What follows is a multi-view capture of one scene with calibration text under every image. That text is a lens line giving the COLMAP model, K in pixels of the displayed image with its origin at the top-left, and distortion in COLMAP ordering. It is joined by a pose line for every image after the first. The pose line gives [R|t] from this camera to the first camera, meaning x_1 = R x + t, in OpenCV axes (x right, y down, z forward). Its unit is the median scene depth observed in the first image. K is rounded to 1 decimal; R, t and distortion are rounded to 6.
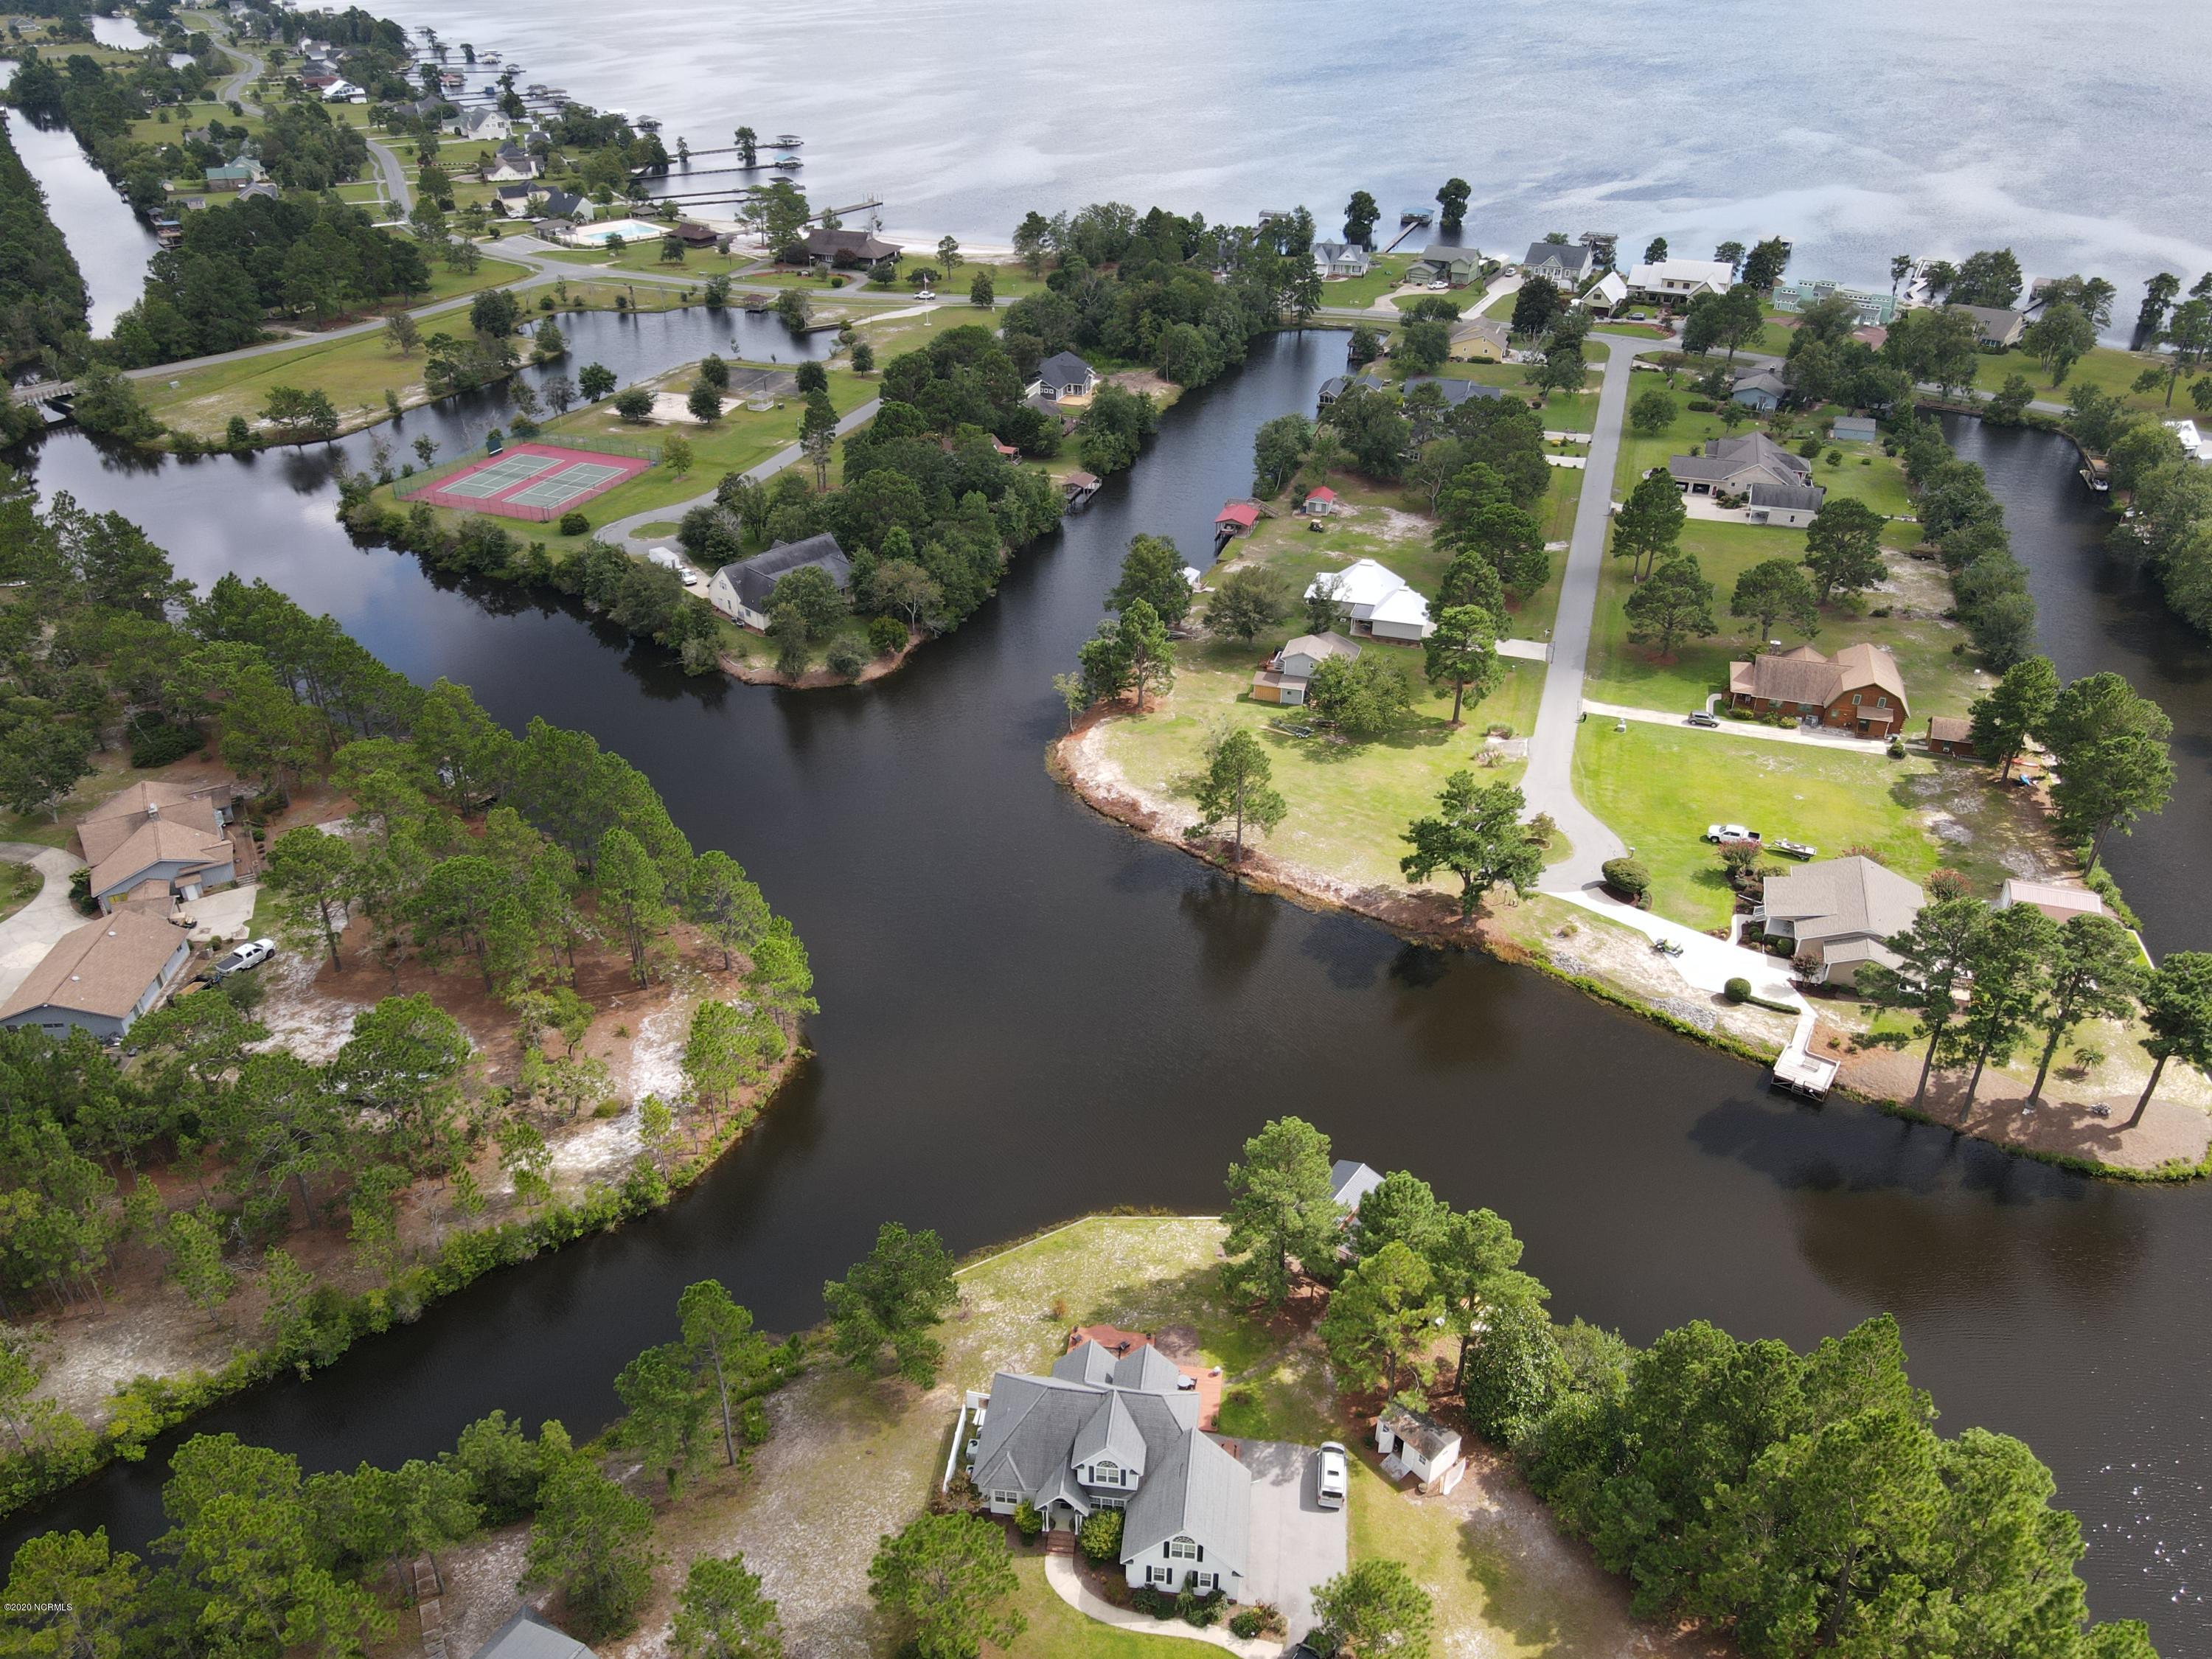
lens RADIAL K [[1640.0, 0, 1112.3], [0, 1640.0, 815.5], [0, 0, 1]] dist [-0.004478, 0.030792]
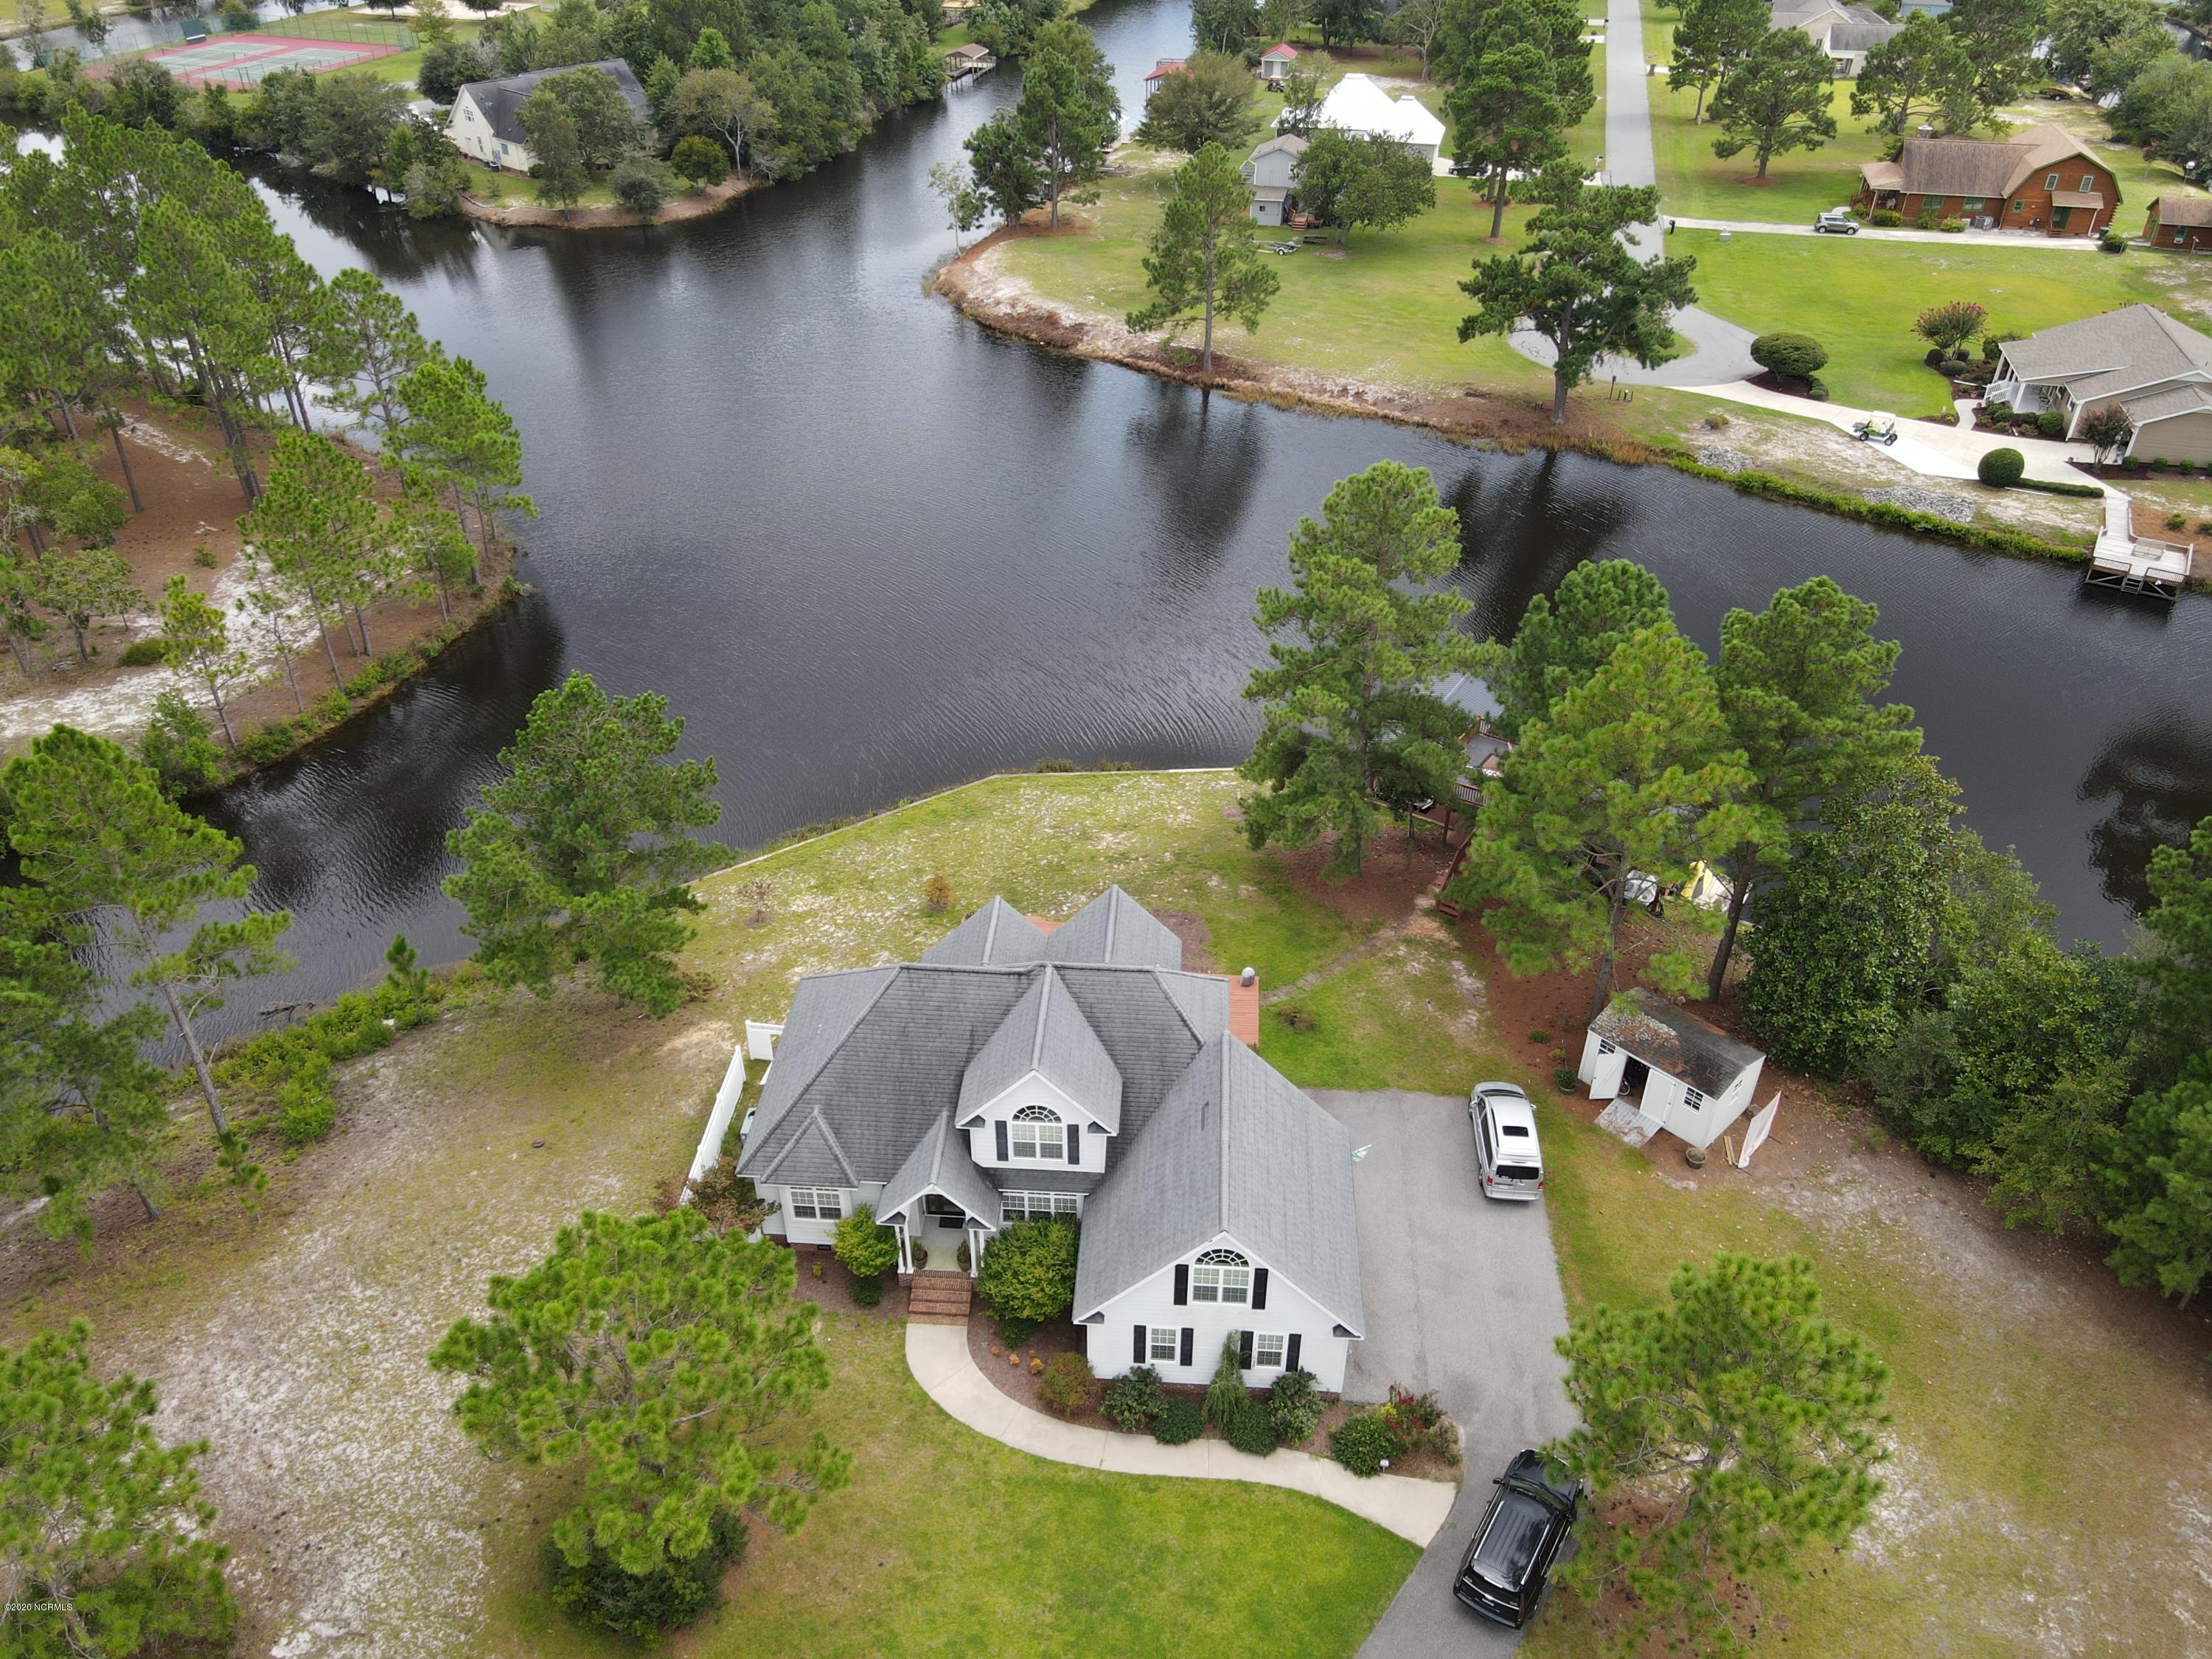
lens RADIAL K [[1640.0, 0, 1118.0], [0, 1640.0, 807.8], [0, 0, 1]] dist [-0.004478, 0.030792]
pose [[0.998108, -0.031565, 0.052758, -0.001749], [0.028255, 0.997655, 0.062336, 0.252423], [-0.054602, -0.060727, 0.996660, 0.495604]]
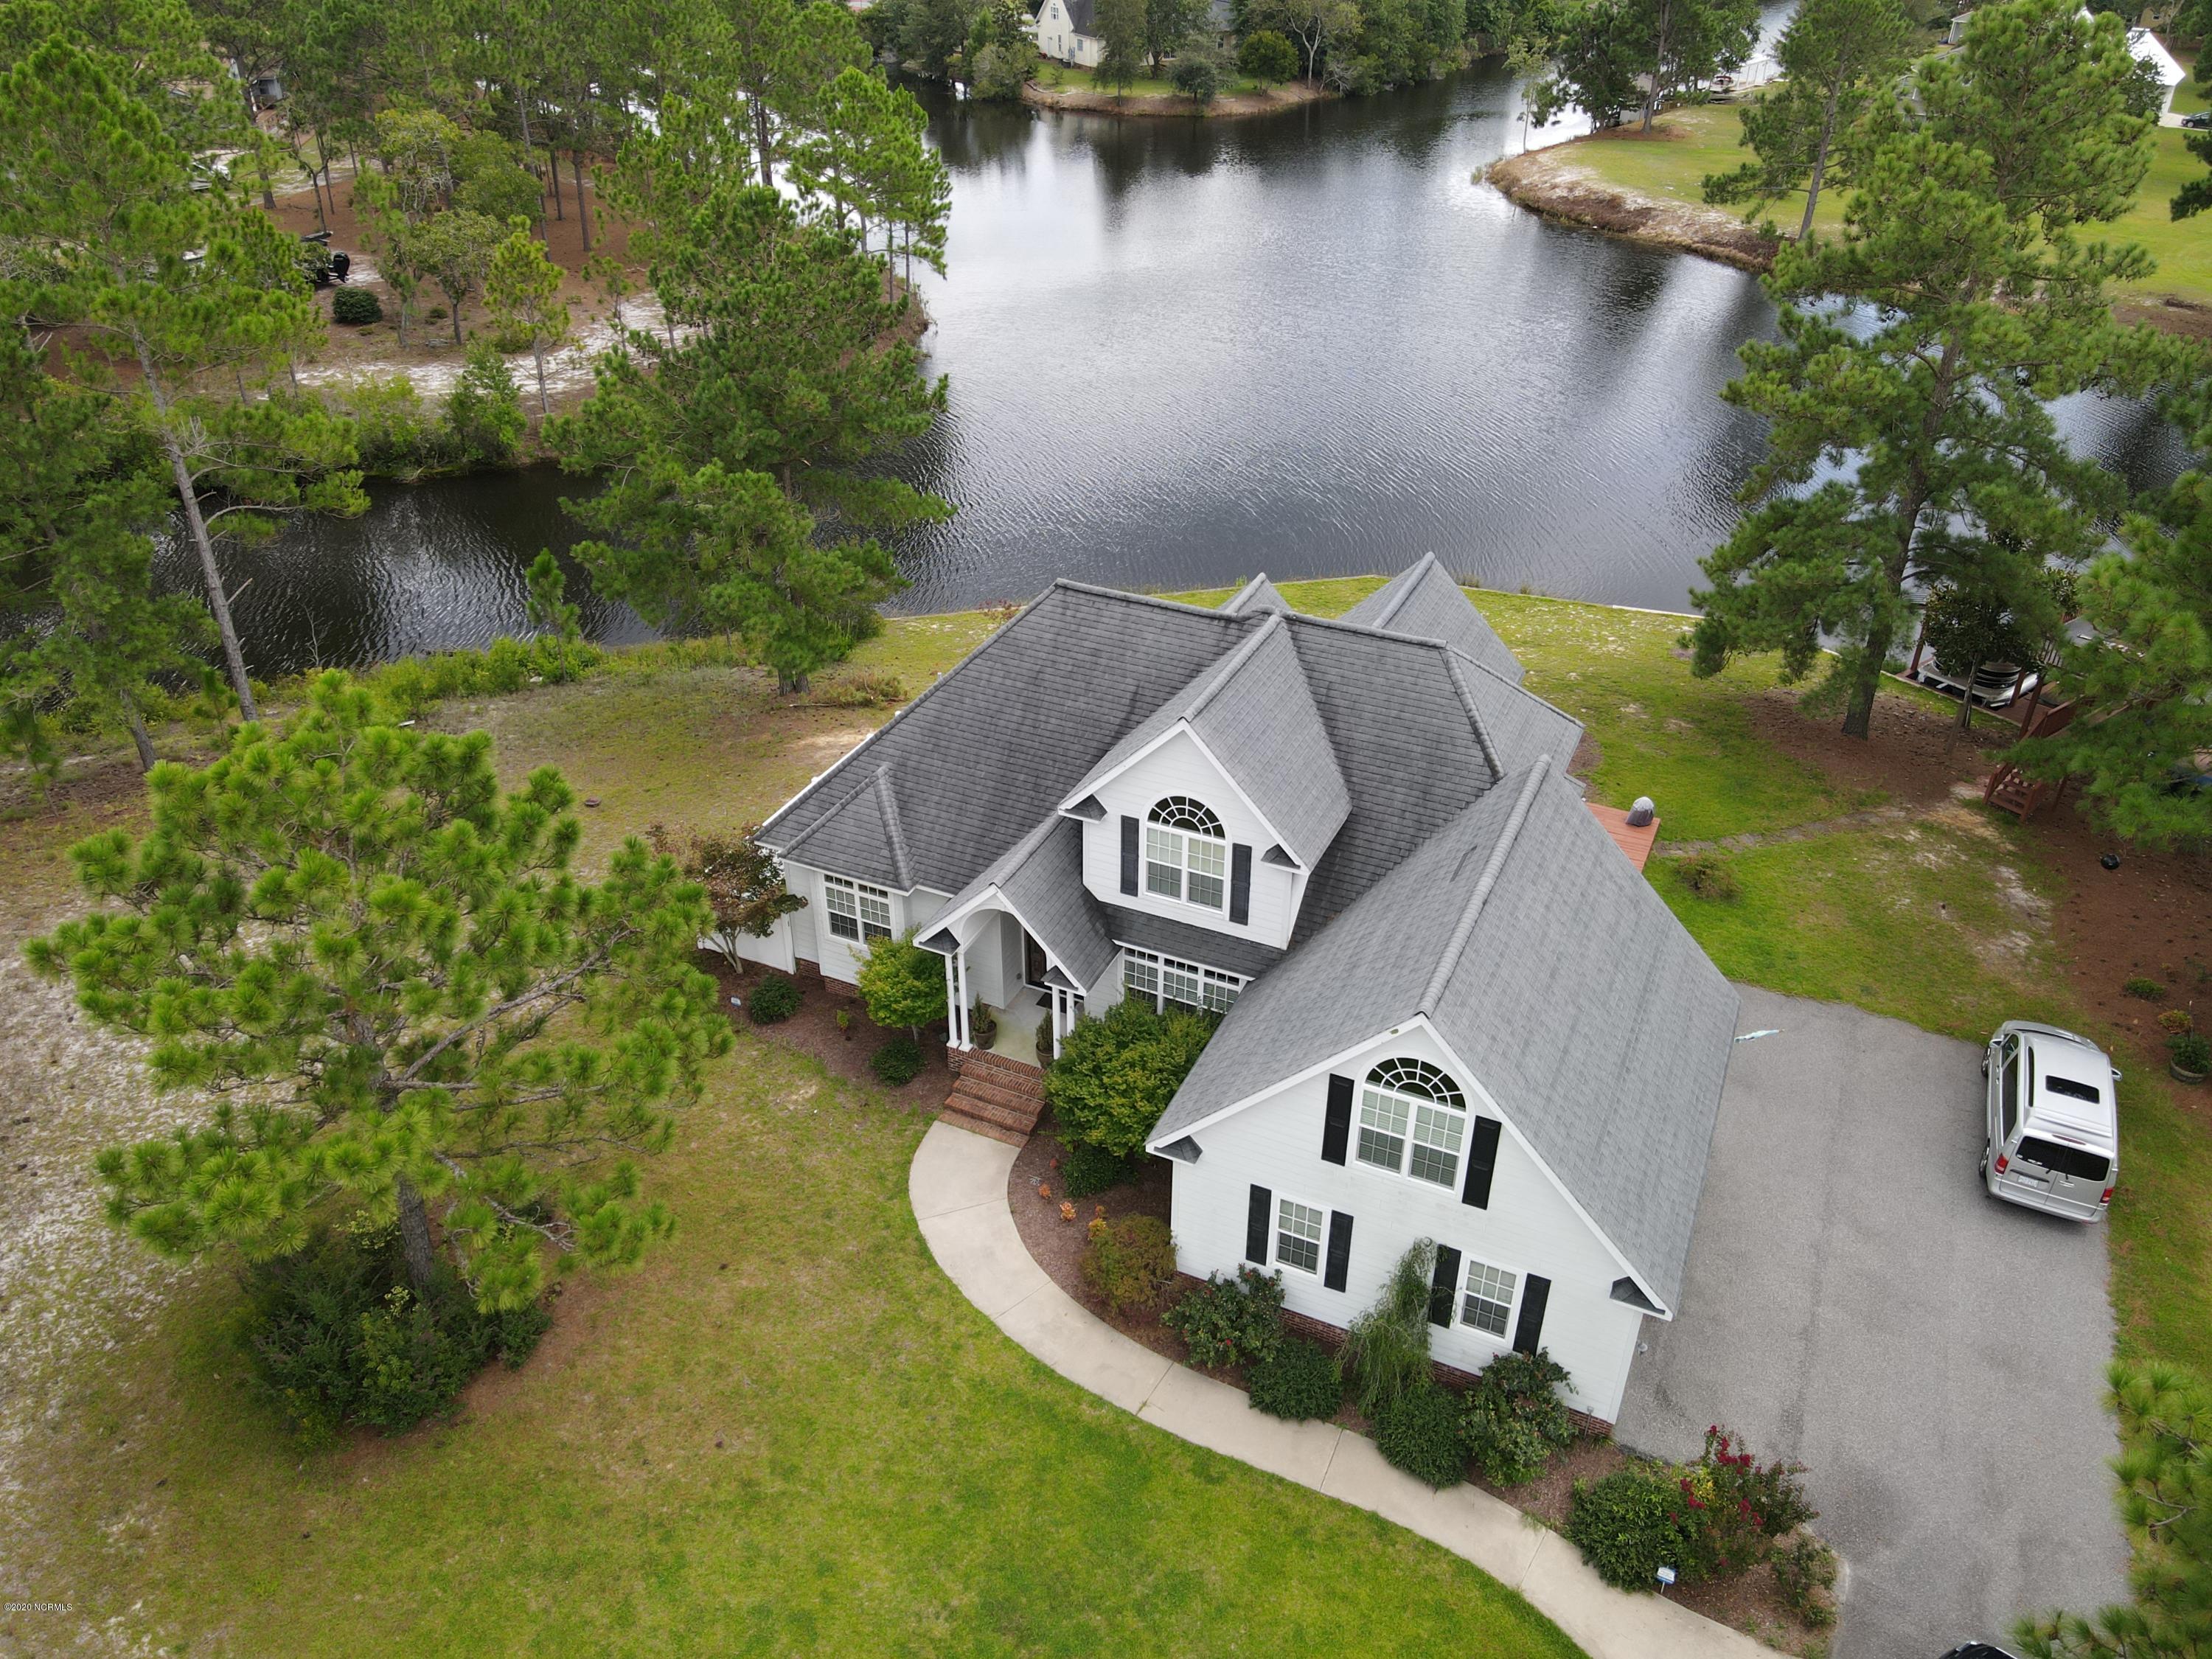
lens RADIAL K [[1640.0, 0, 1107.9], [0, 1640.0, 818.9], [0, 0, 1]] dist [-0.004478, 0.030792]
pose [[0.952053, 0.161923, -0.259569, 0.047202], [-0.157269, 0.986796, 0.038744, 0.342593], [0.262415, 0.003936, 0.964947, 0.654951]]
